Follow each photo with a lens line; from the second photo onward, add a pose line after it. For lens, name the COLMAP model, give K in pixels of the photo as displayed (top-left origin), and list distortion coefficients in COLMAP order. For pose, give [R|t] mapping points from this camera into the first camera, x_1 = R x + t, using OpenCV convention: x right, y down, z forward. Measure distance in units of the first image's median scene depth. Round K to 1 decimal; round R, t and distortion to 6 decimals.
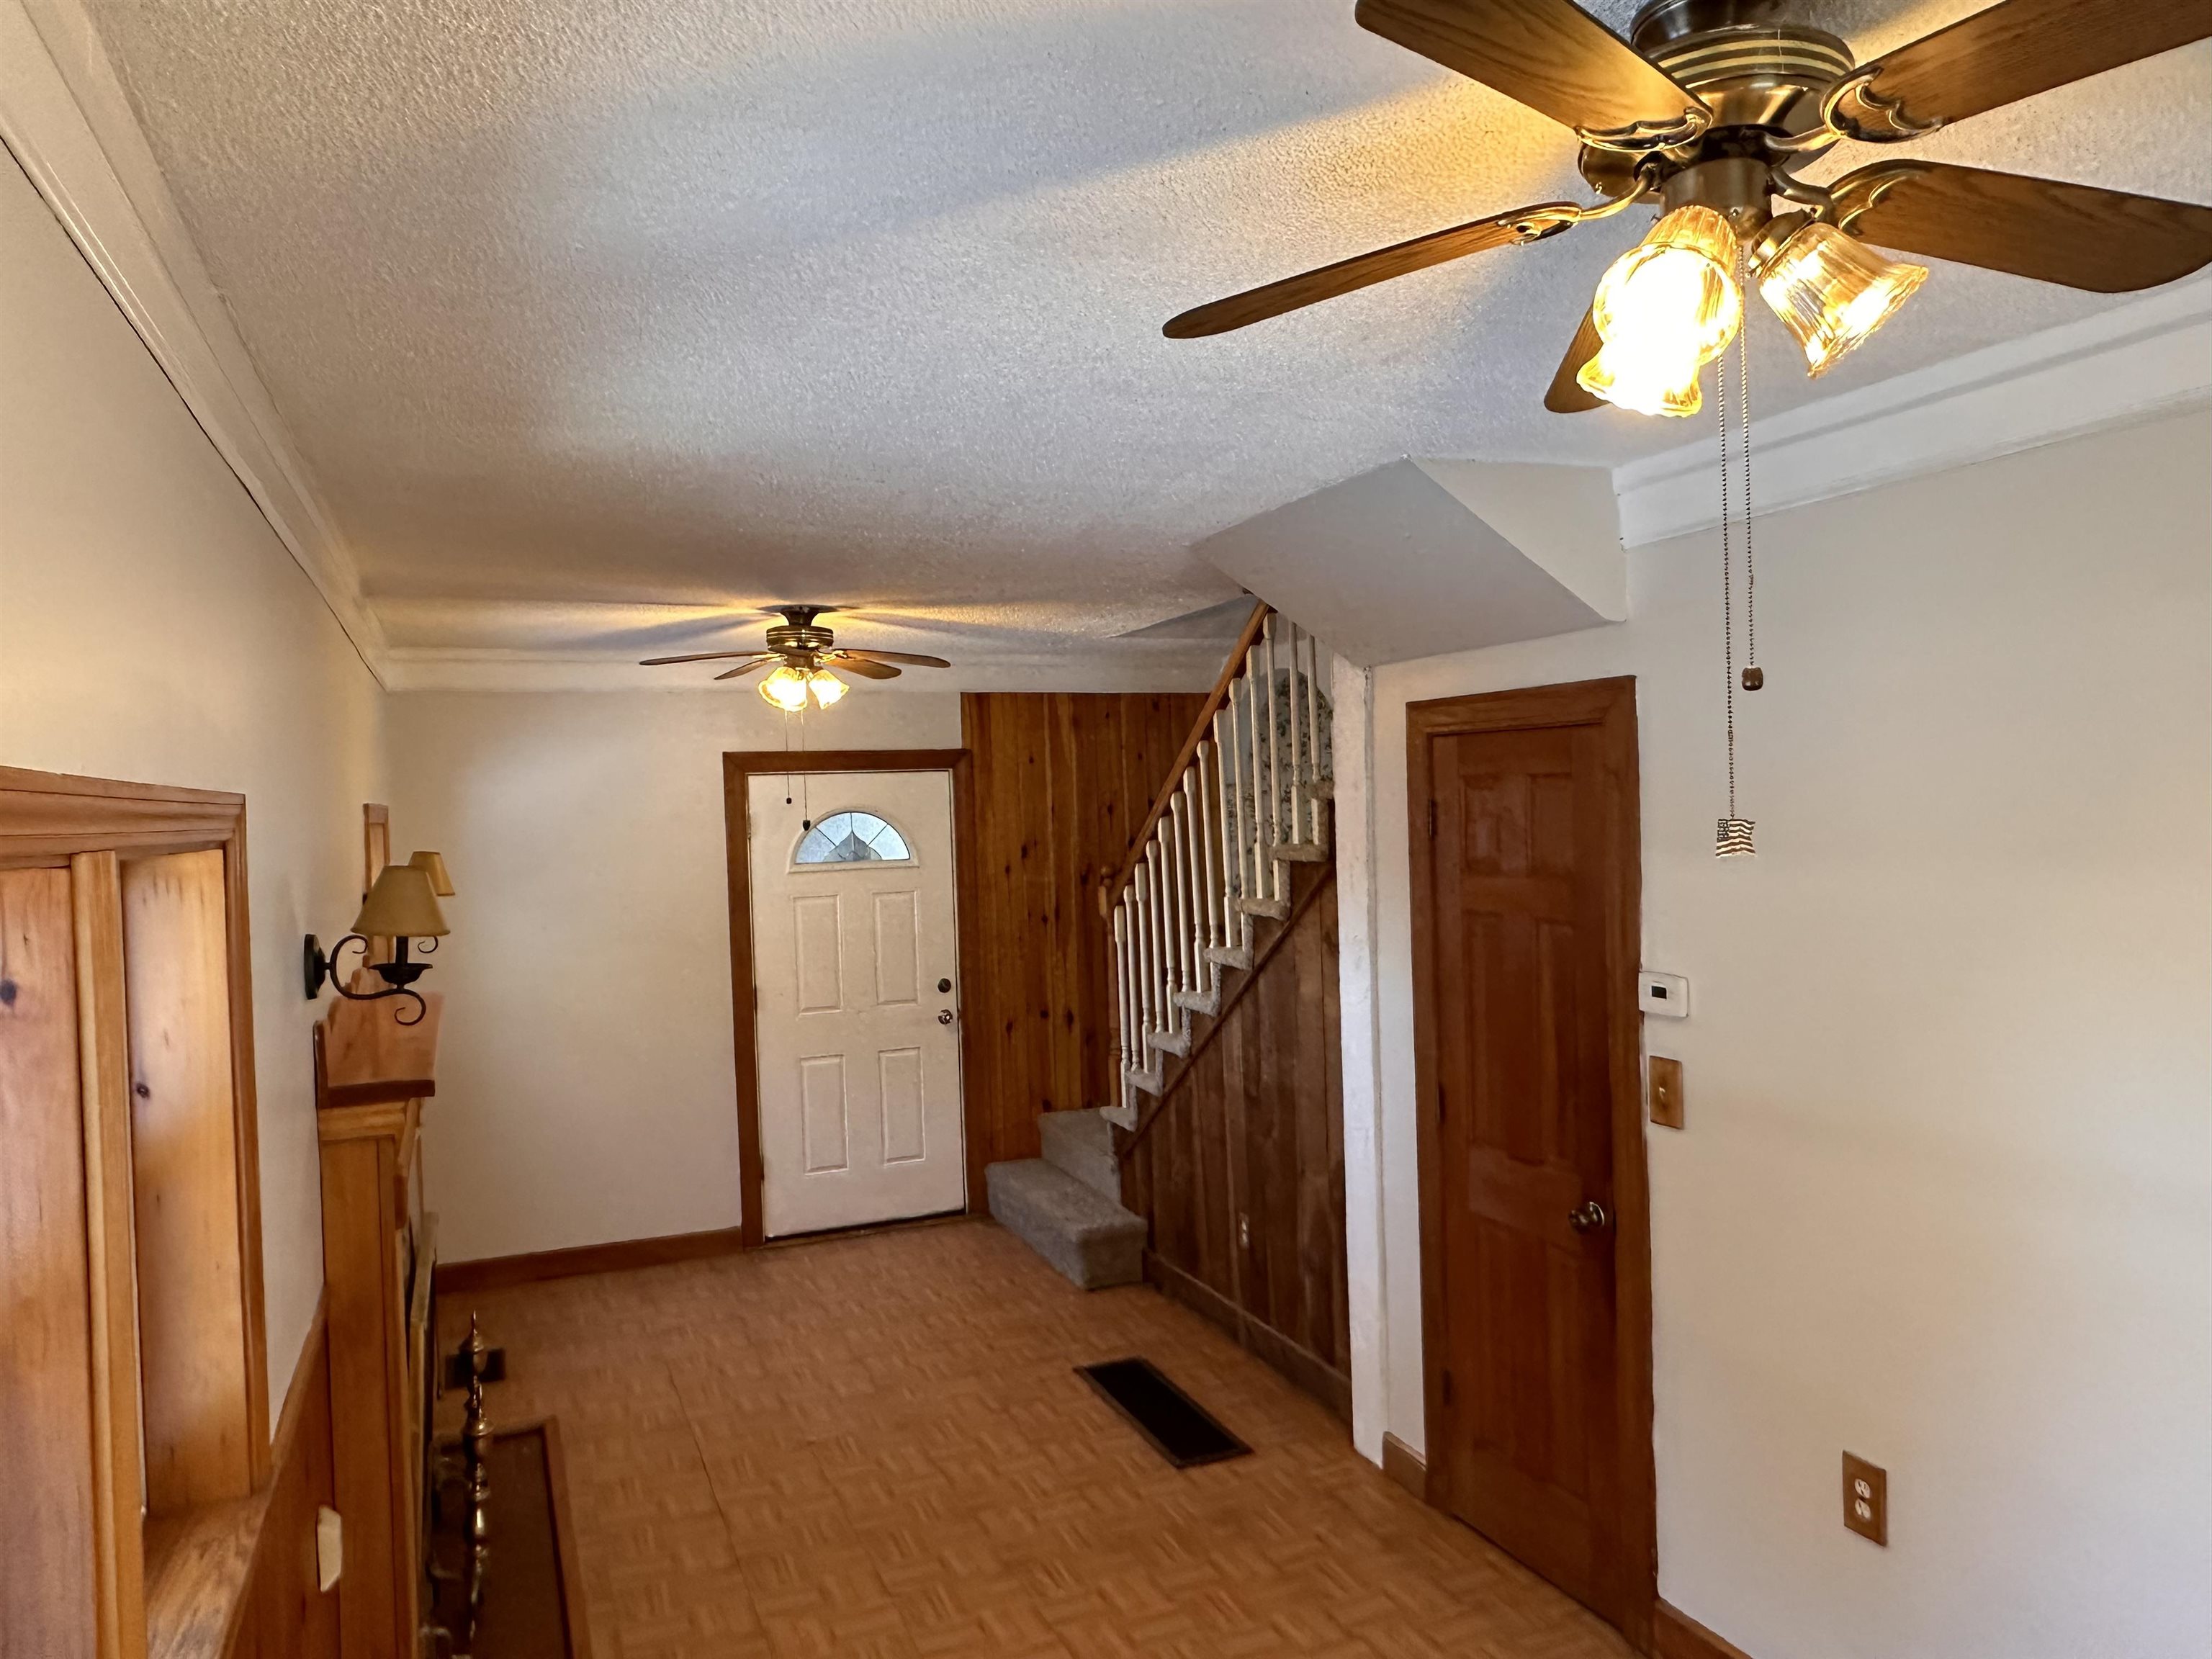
lens RADIAL K [[1442.4, 0, 1086.6], [0, 1442.4, 838.7], [0, 0, 1]] dist [0.005737, -0.002318]
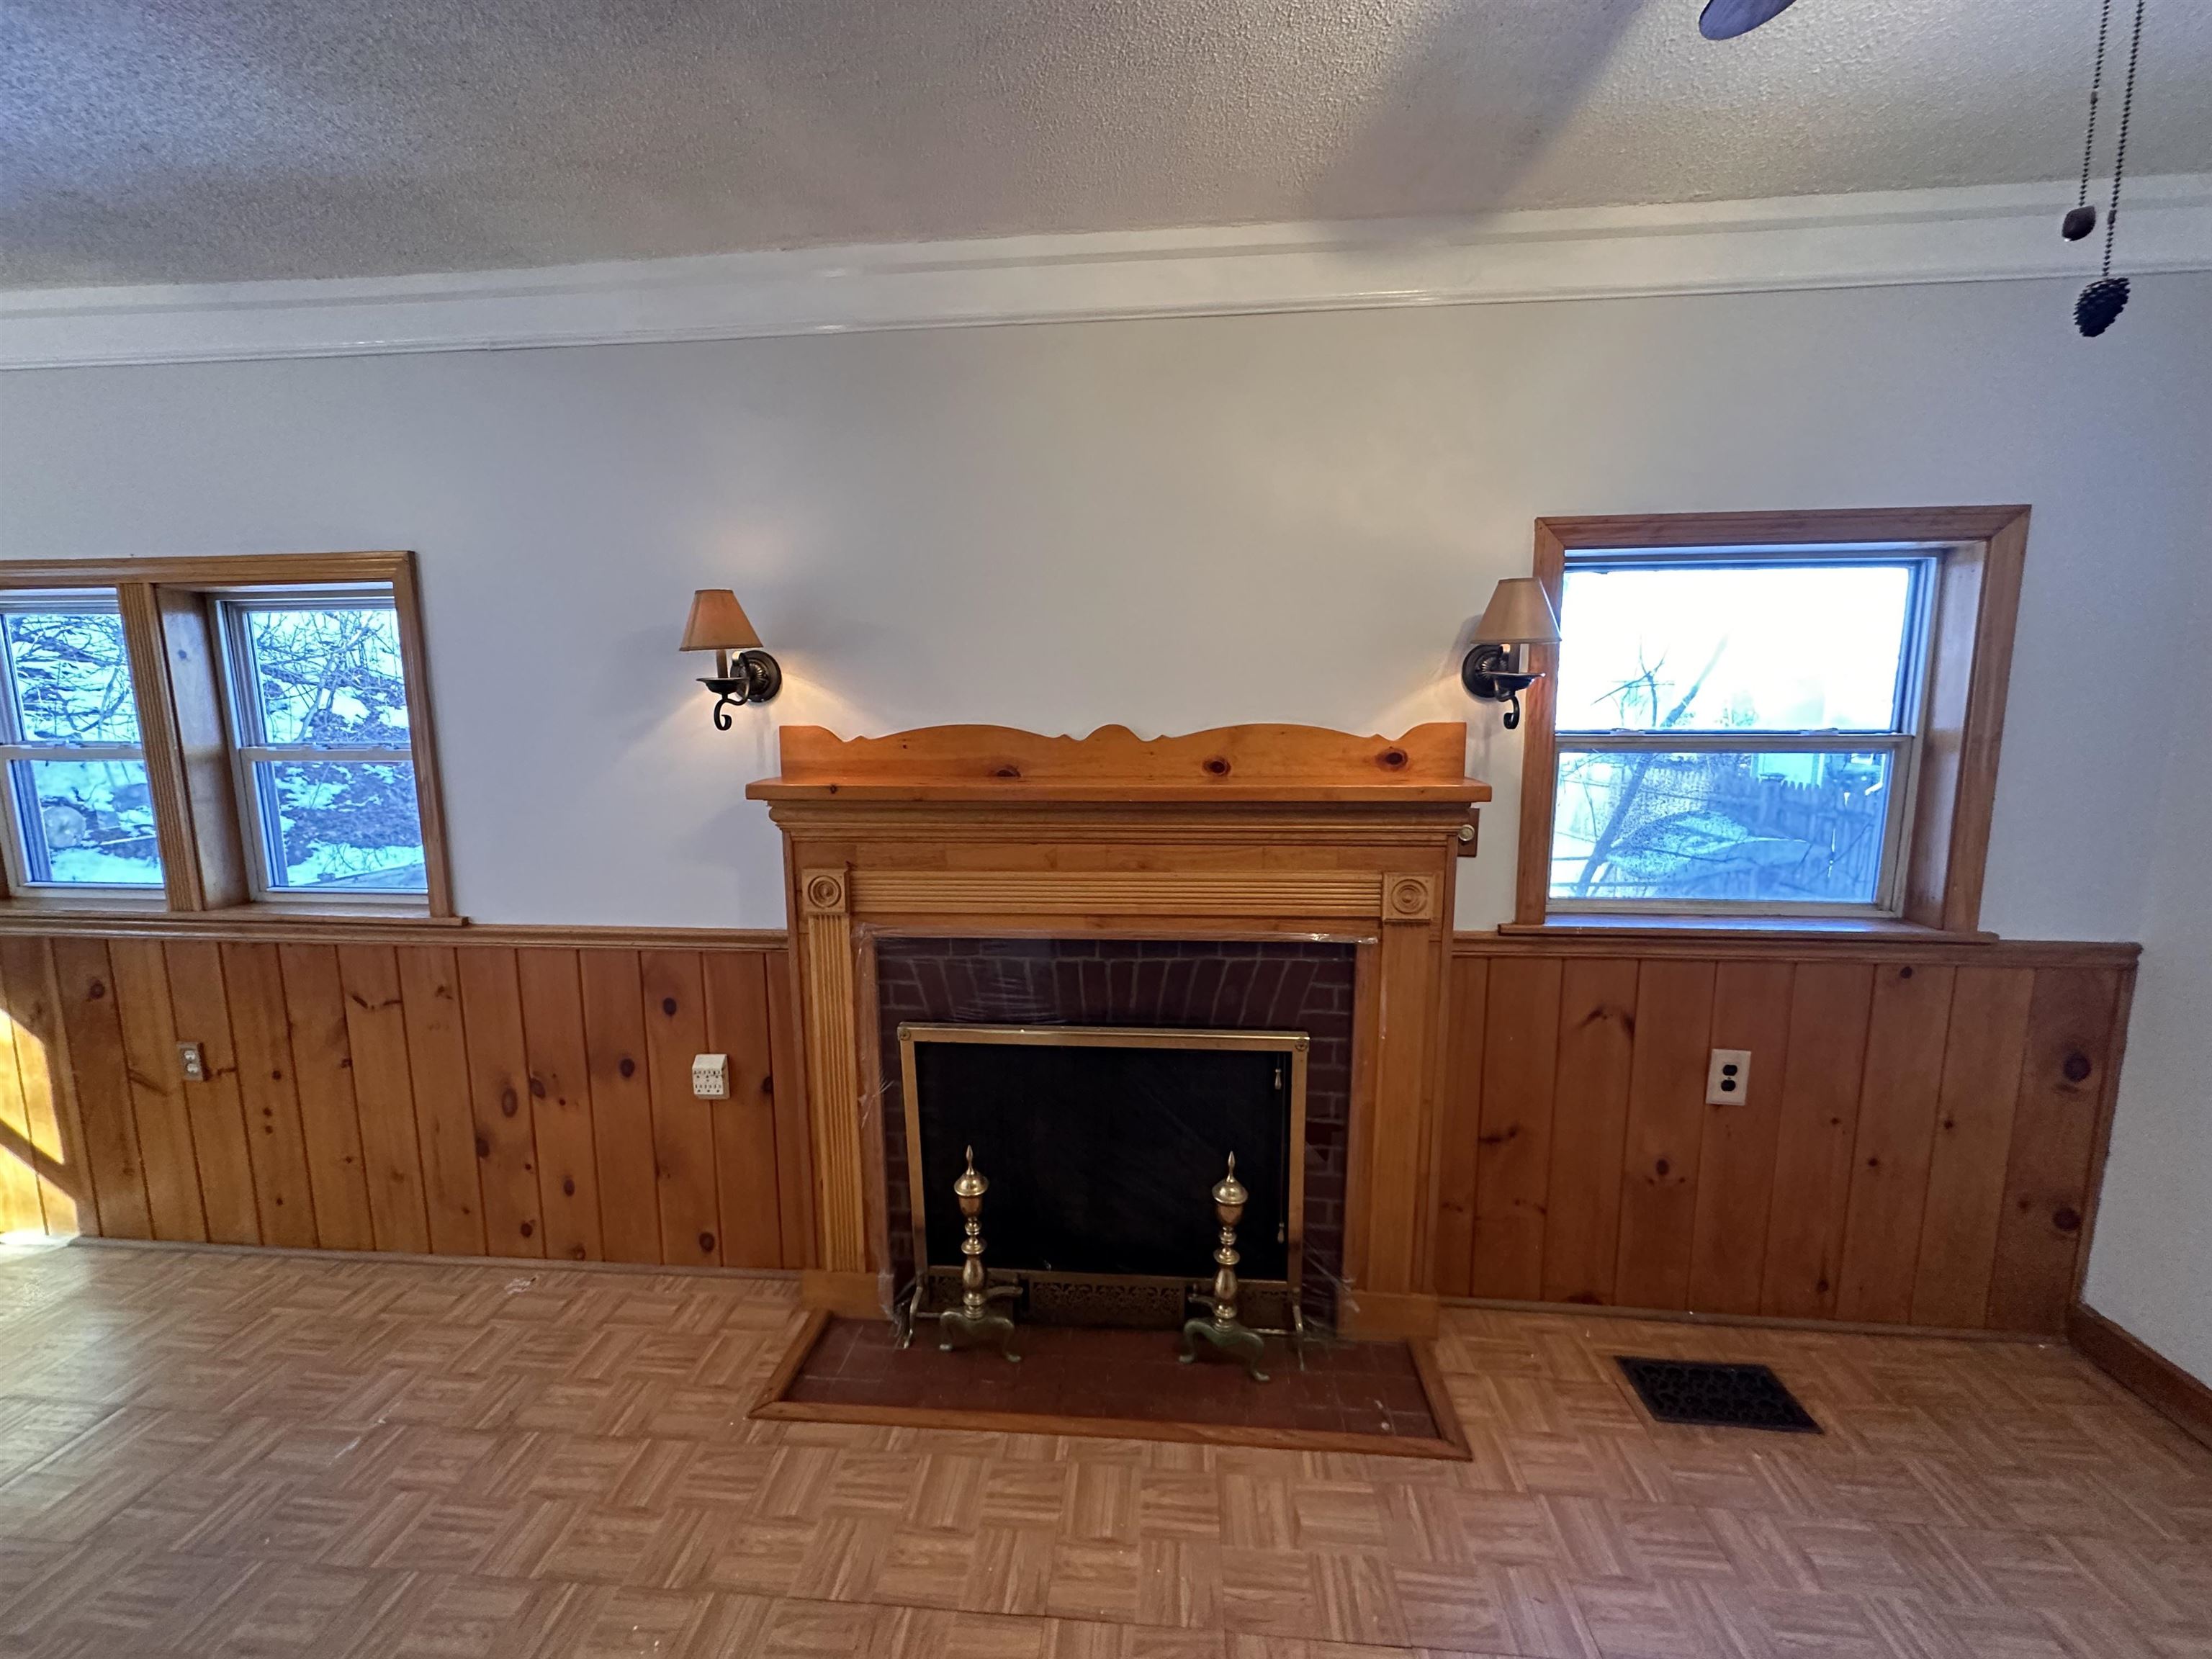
lens RADIAL K [[882.3, 0, 1109.4], [0, 882.3, 824.6], [0, 0, 1]] dist [-0.000903, -0.000220]
pose [[-0.464270, 0.163497, -0.870472, 0.008524], [0.001414, 0.982950, 0.183869, 0.041262], [0.885693, 0.084134, -0.456585, 0.911780]]
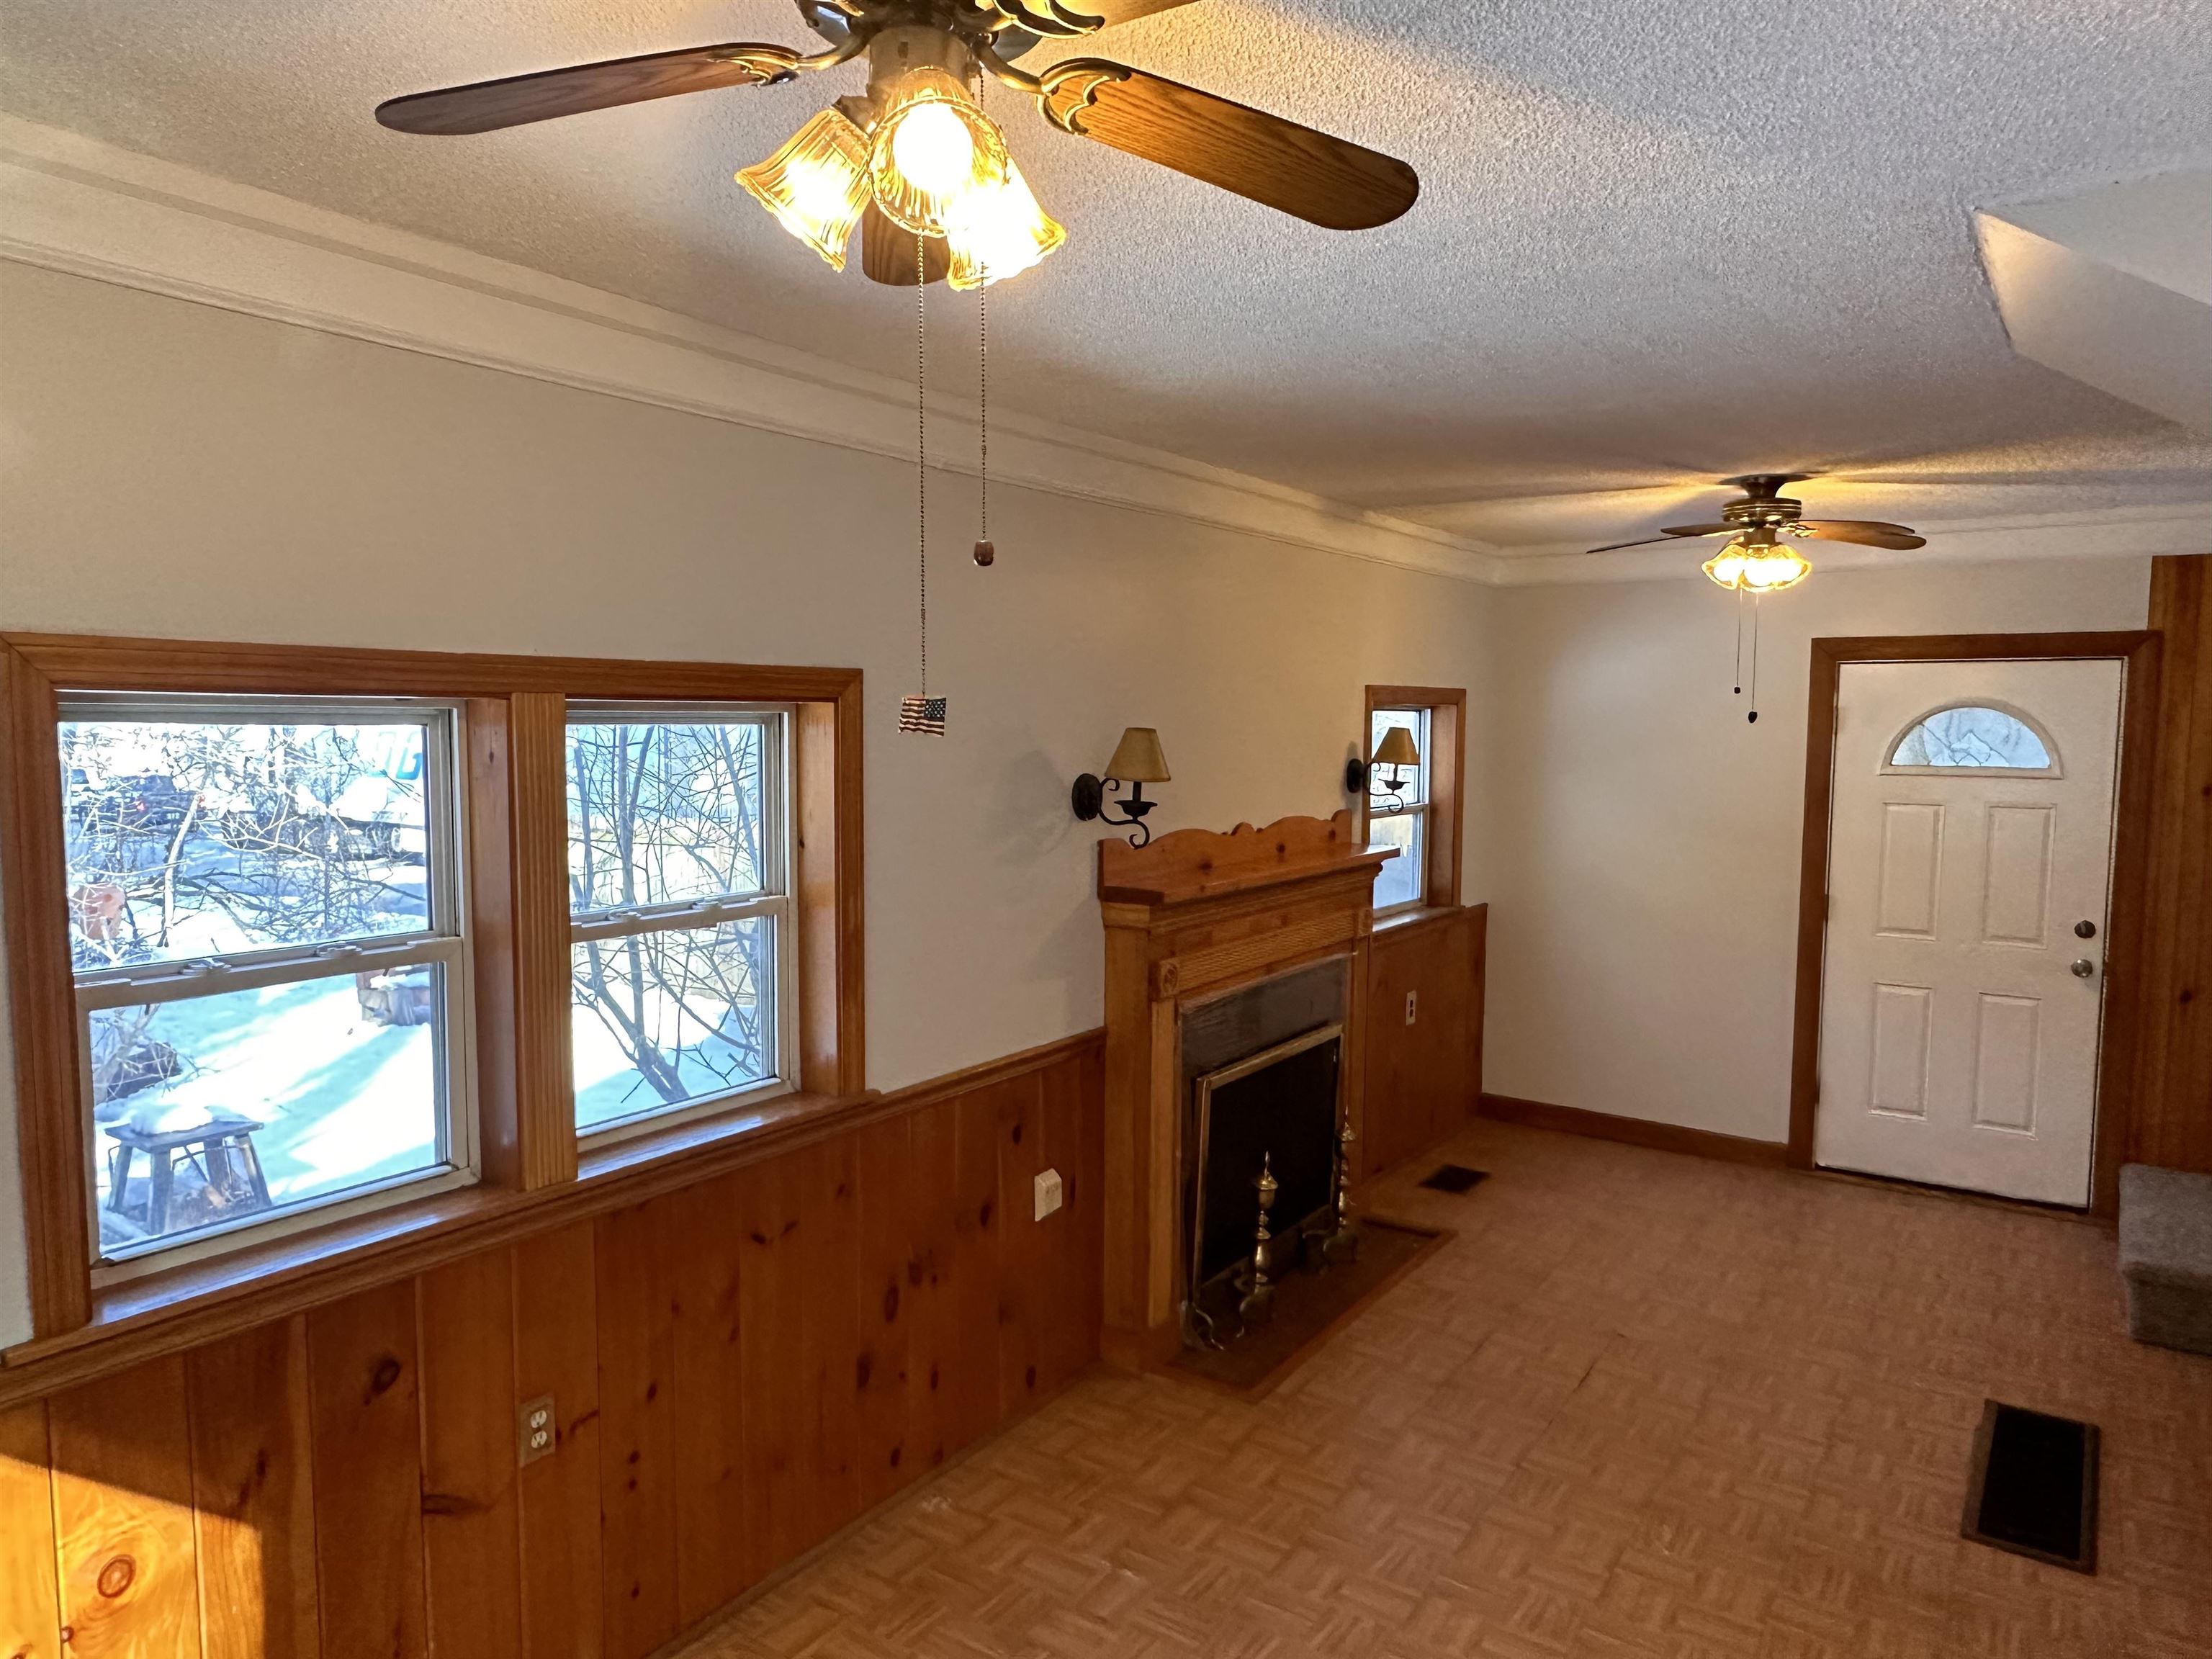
lens RADIAL K [[1442.4, 0, 1094.9], [0, 1442.4, 845.6], [0, 0, 1]] dist [0.005737, -0.002318]
pose [[0.543302, 0.109839, -0.832321, 0.348177], [-0.042668, 0.993736, 0.103289, -0.004848], [0.838452, -0.020603, 0.544586, 0.136610]]
